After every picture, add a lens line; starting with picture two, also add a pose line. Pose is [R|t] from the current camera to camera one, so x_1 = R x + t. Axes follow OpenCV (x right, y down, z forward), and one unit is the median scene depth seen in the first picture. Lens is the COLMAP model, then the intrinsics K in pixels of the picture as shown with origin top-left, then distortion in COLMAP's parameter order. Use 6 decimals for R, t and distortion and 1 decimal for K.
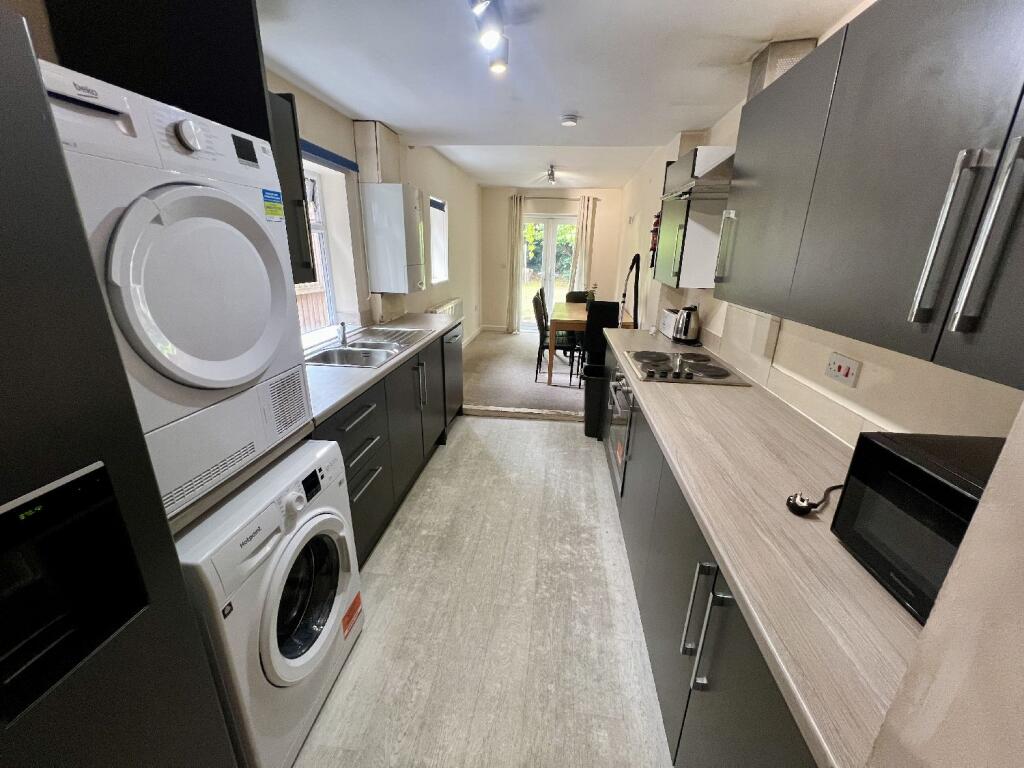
lens RADIAL K [[410.6, 0, 511.2], [0, 410.6, 382.9], [0, 0, 1]] dist [-0.001698, -0.000292]
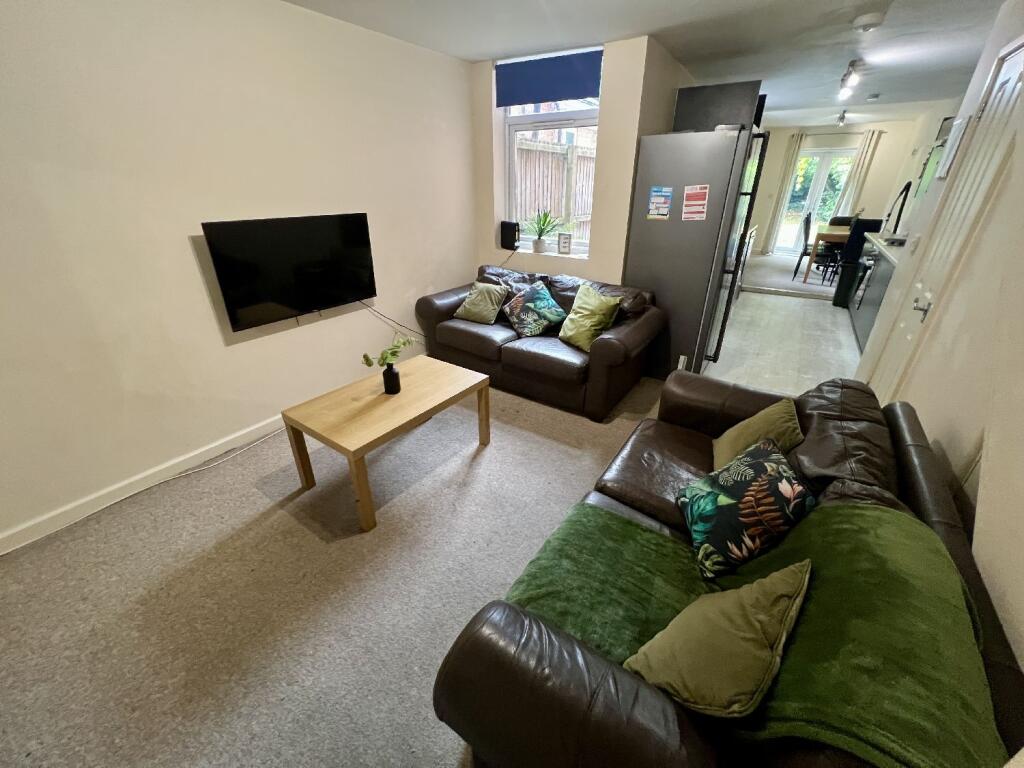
lens RADIAL K [[410.6, 0, 513.2], [0, 410.6, 380.8], [0, 0, 1]] dist [-0.001698, -0.000292]
pose [[0.892930, 0.174685, -0.414922, -0.163743], [-0.120768, 0.980814, 0.153031, 0.252262], [0.433694, -0.086537, 0.896895, -0.747791]]
